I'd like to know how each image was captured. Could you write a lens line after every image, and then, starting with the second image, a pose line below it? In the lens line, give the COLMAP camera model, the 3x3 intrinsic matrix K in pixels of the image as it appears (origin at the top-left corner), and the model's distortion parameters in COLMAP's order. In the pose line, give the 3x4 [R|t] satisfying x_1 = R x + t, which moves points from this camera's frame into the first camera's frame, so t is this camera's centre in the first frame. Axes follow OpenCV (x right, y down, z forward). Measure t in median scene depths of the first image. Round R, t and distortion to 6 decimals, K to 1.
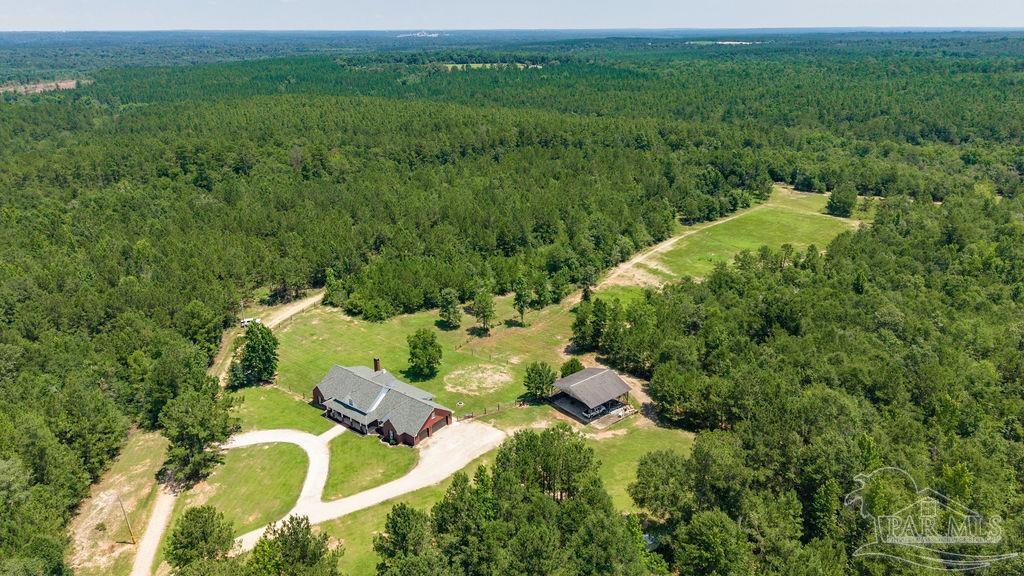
lens RADIAL K [[686.0, 0, 508.9], [0, 686.0, 287.5], [0, 0, 1]] dist [0.031909, -0.043299]
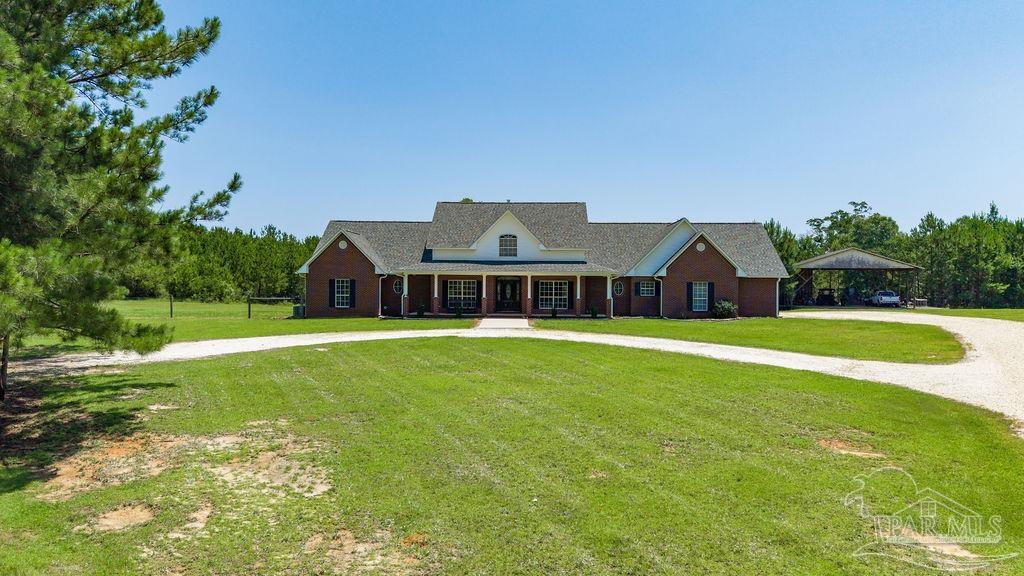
lens RADIAL K [[728.5, 0, 509.5], [0, 728.5, 291.3], [0, 0, 1]] dist [0.002175, -0.000744]
pose [[0.811776, 0.003222, 0.583960, -0.200379], [0.194945, 0.941125, -0.276190, 0.132433], [-0.550469, 0.338045, 0.763354, 0.368646]]
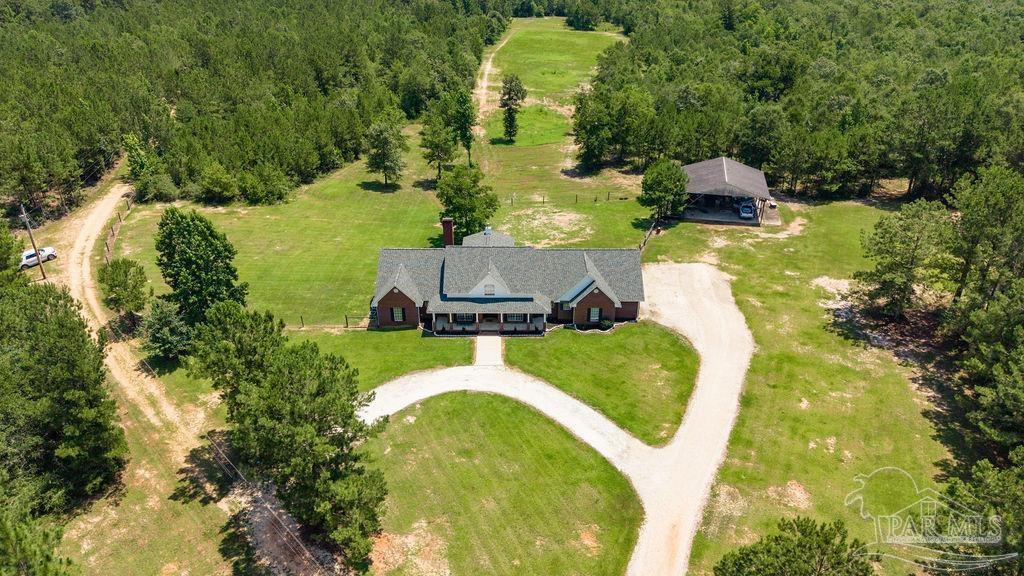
lens RADIAL K [[686.0, 0, 511.0], [0, 686.0, 296.5], [0, 0, 1]] dist [0.031909, -0.043299]
pose [[0.793183, -0.294194, 0.533208, -0.242579], [0.214997, 0.954469, 0.206800, 0.031535], [-0.569770, -0.049392, 0.820319, 0.266648]]
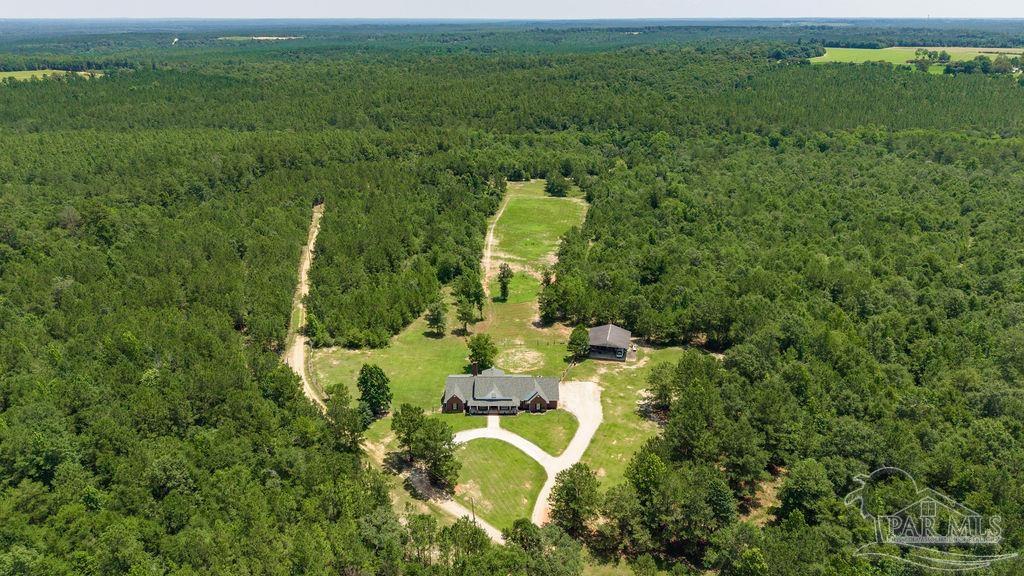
lens RADIAL K [[686.0, 0, 513.6], [0, 686.0, 287.6], [0, 0, 1]] dist [0.031909, -0.043299]
pose [[0.789334, -0.220052, 0.573175, -0.429682], [0.212410, 0.973789, 0.081339, -0.061030], [-0.576050, 0.057544, 0.815386, -0.037247]]
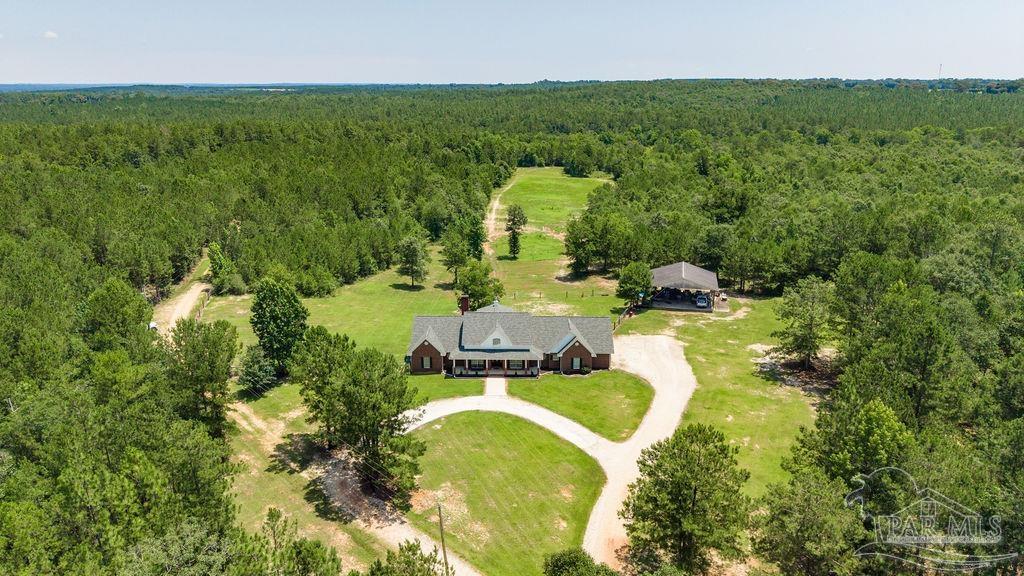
lens RADIAL K [[686.0, 0, 510.4], [0, 686.0, 291.9], [0, 0, 1]] dist [0.031909, -0.043299]
pose [[0.798937, -0.171712, 0.576381, -0.298266], [0.210942, 0.977498, -0.001182, 0.057509], [-0.563208, 0.122527, 0.817180, 0.196023]]
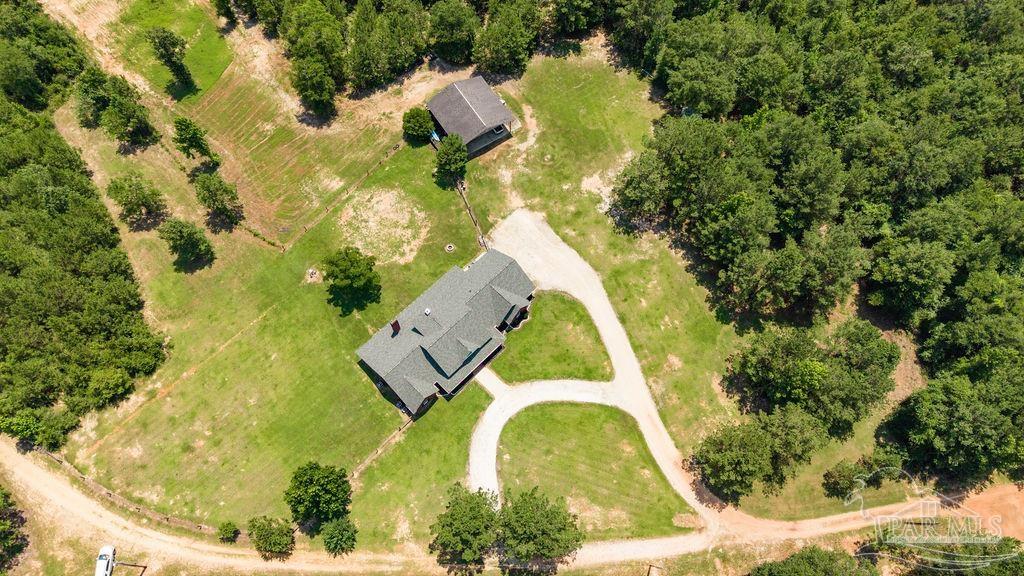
lens RADIAL K [[686.0, 0, 521.0], [0, 686.0, 288.7], [0, 0, 1]] dist [0.031909, -0.043299]
pose [[0.112852, -0.908756, 0.401780, -0.231714], [0.329202, 0.415721, 0.847822, -0.259660], [-0.937492, 0.036589, 0.346079, 0.316836]]
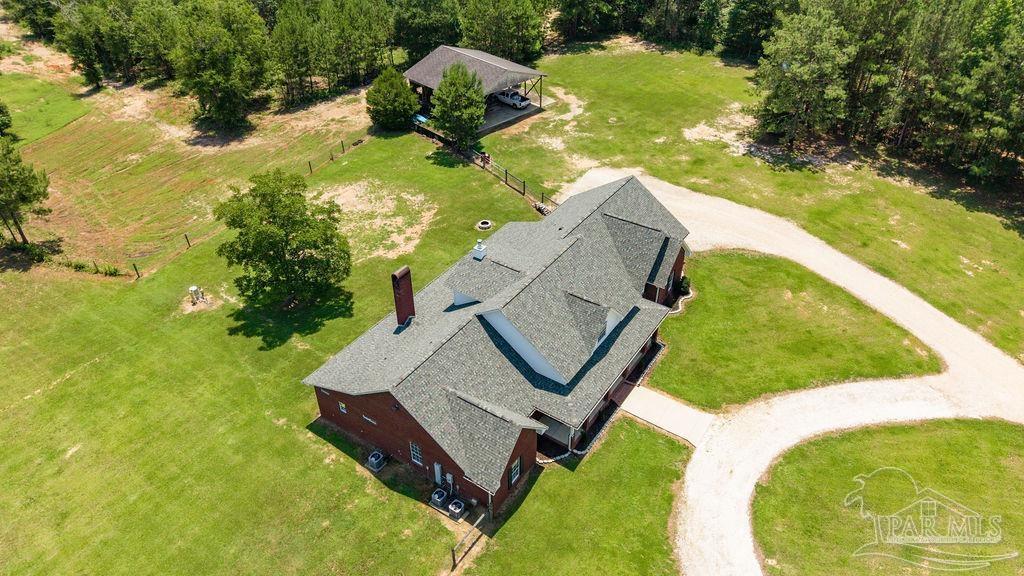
lens RADIAL K [[686.0, 0, 511.3], [0, 686.0, 284.4], [0, 0, 1]] dist [0.031909, -0.043299]
pose [[-0.069670, -0.590188, 0.804254, -0.226122], [0.359657, 0.737131, 0.572088, -0.021895], [-0.930480, 0.329113, 0.160909, 0.473574]]
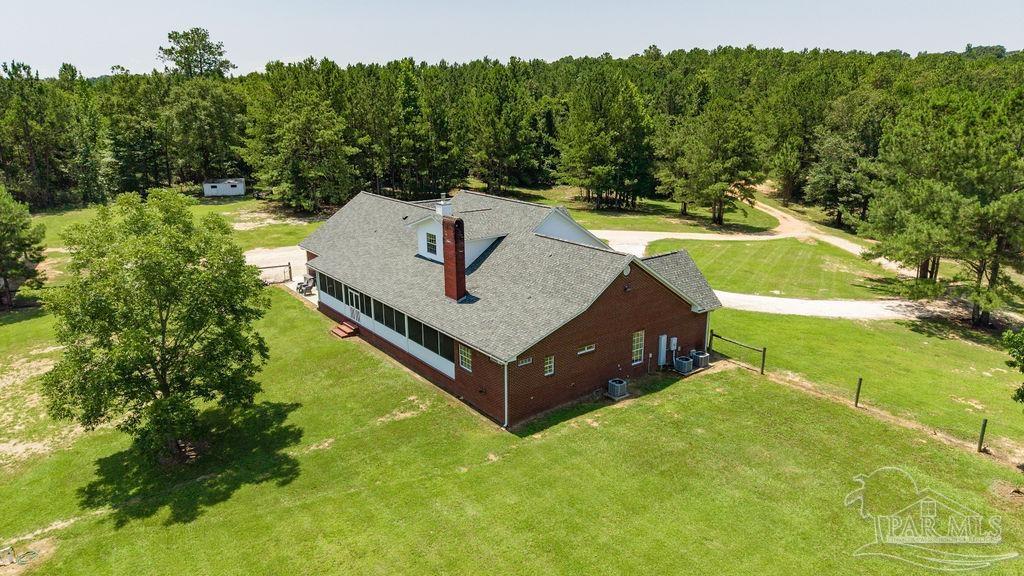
lens RADIAL K [[686.0, 0, 508.1], [0, 686.0, 291.3], [0, 0, 1]] dist [0.031909, -0.043299]
pose [[-0.962781, -0.056345, 0.264345, -0.142484], [0.113814, 0.802574, 0.585595, -0.004427], [-0.245152, 0.593886, -0.766290, 0.616154]]
